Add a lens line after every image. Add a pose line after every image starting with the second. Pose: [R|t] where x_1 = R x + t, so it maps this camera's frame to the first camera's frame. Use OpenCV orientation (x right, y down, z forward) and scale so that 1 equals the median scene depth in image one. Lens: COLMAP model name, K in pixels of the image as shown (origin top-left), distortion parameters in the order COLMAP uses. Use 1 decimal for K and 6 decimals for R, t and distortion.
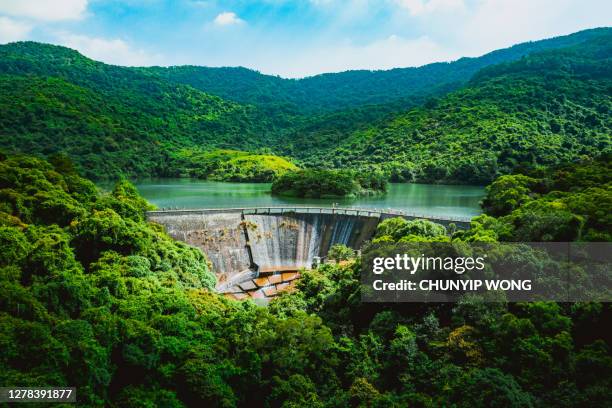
lens RADIAL K [[491.4, 0, 305.6], [0, 491.4, 205.0], [0, 0, 1]] dist [0.015994, 0.003468]
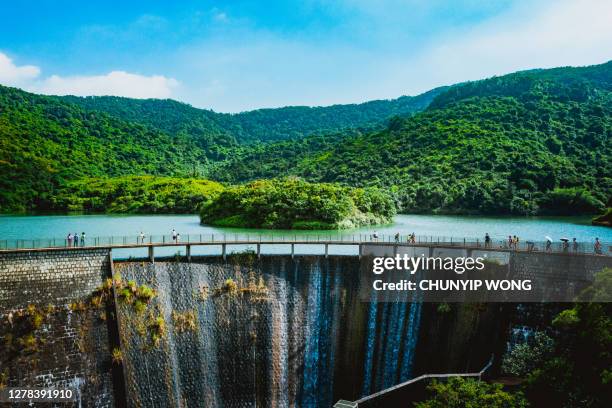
lens RADIAL K [[491.4, 0, 307.7], [0, 491.4, 201.9], [0, 0, 1]] dist [0.015994, 0.003468]
pose [[0.990465, -0.003057, 0.137729, -0.014896], [0.016449, 0.995226, -0.096202, 0.005023], [-0.136777, 0.097550, 0.985787, 0.257446]]
